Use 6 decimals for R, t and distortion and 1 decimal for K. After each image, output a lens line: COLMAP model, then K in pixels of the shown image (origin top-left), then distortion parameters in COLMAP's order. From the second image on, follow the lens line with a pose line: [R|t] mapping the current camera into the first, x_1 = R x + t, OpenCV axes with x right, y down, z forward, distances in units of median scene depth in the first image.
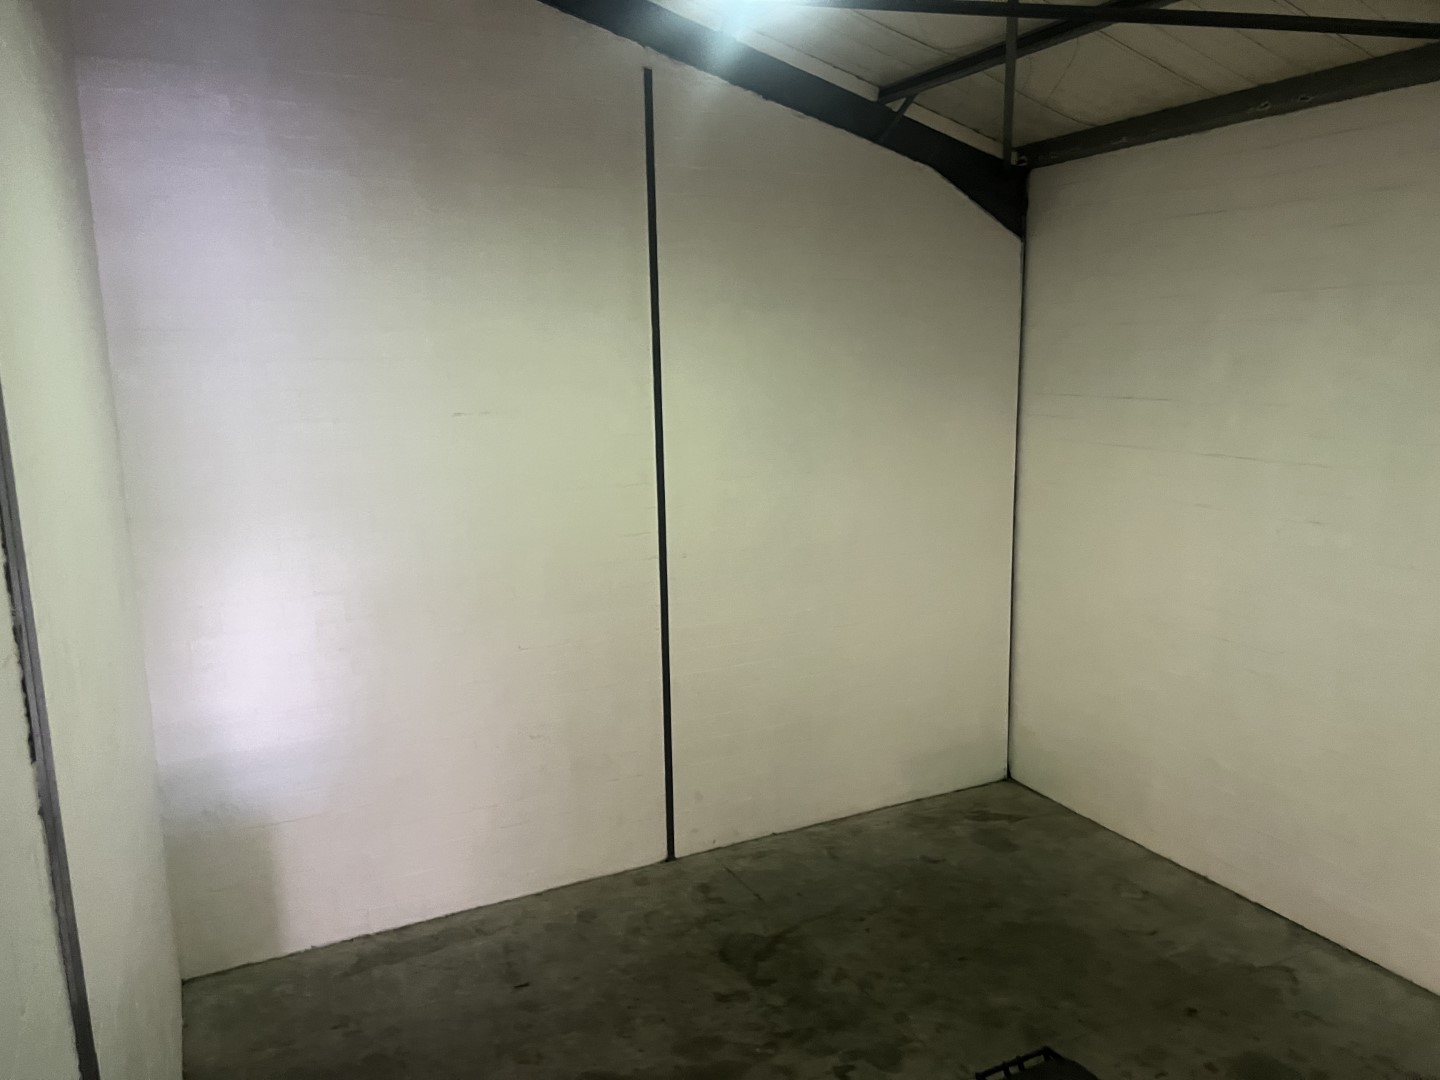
lens RADIAL K [[1081.4, 0, 727.3], [0, 1081.4, 551.1], [0, 0, 1]] dist [0.034707, -0.050042]
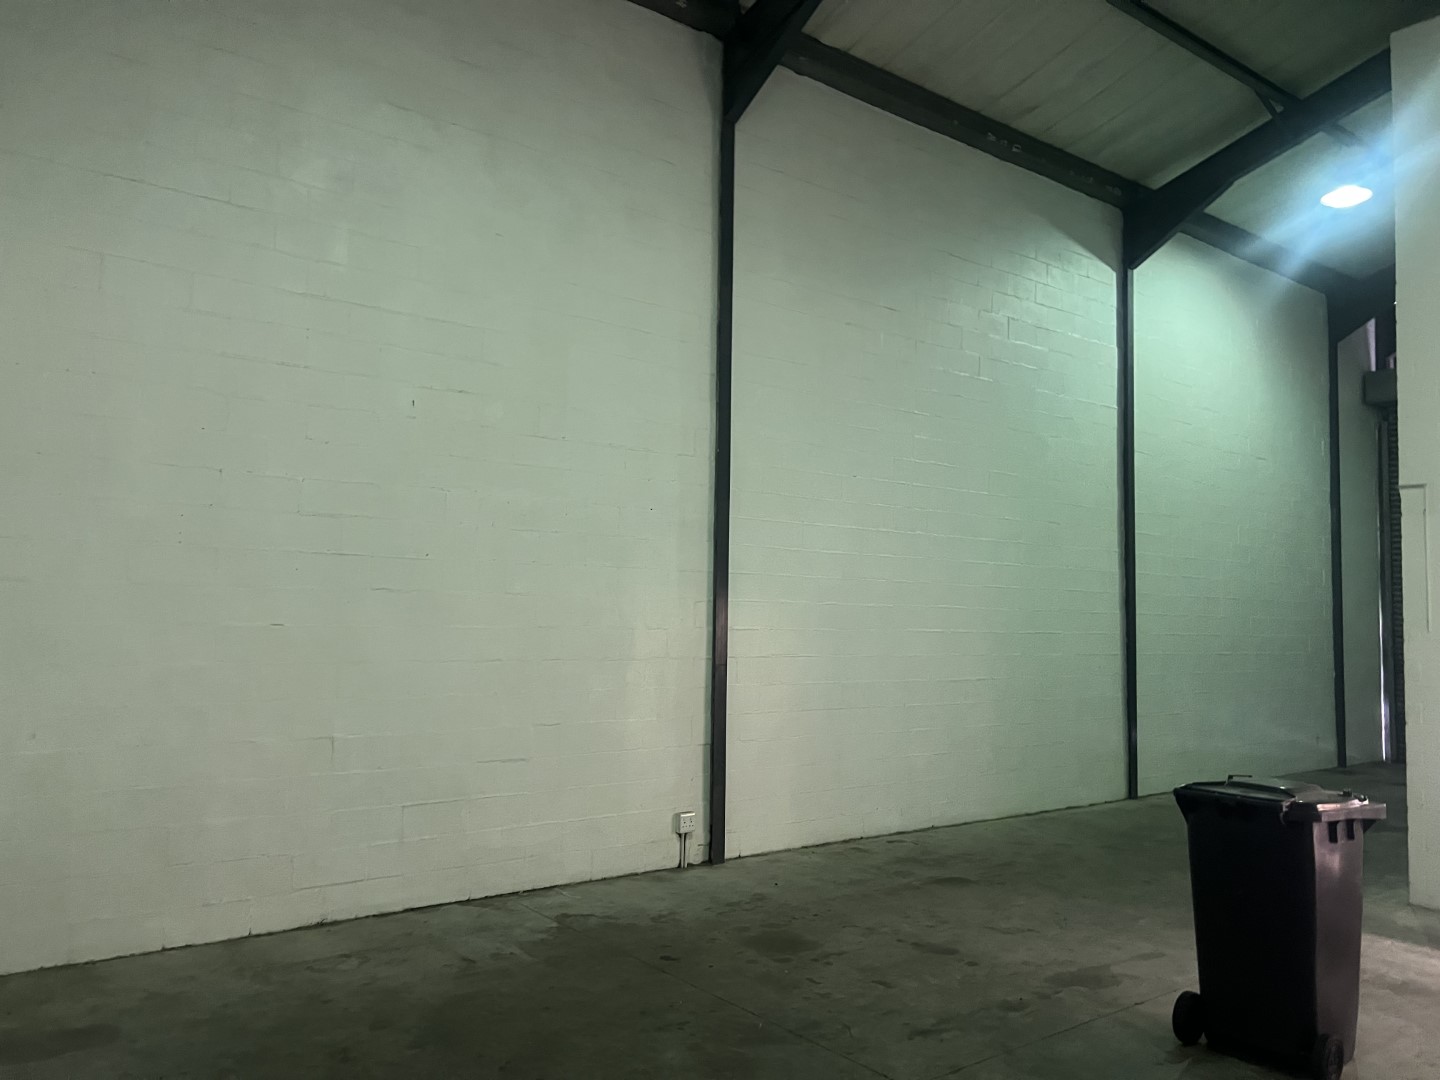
lens RADIAL K [[1081.4, 0, 733.8], [0, 1081.4, 537.4], [0, 0, 1]] dist [0.034707, -0.050042]
pose [[-0.195091, 0.085631, 0.977040, -0.310080], [0.172126, 0.983710, -0.051846, 0.161086], [-0.965563, 0.158060, -0.206652, 0.946301]]
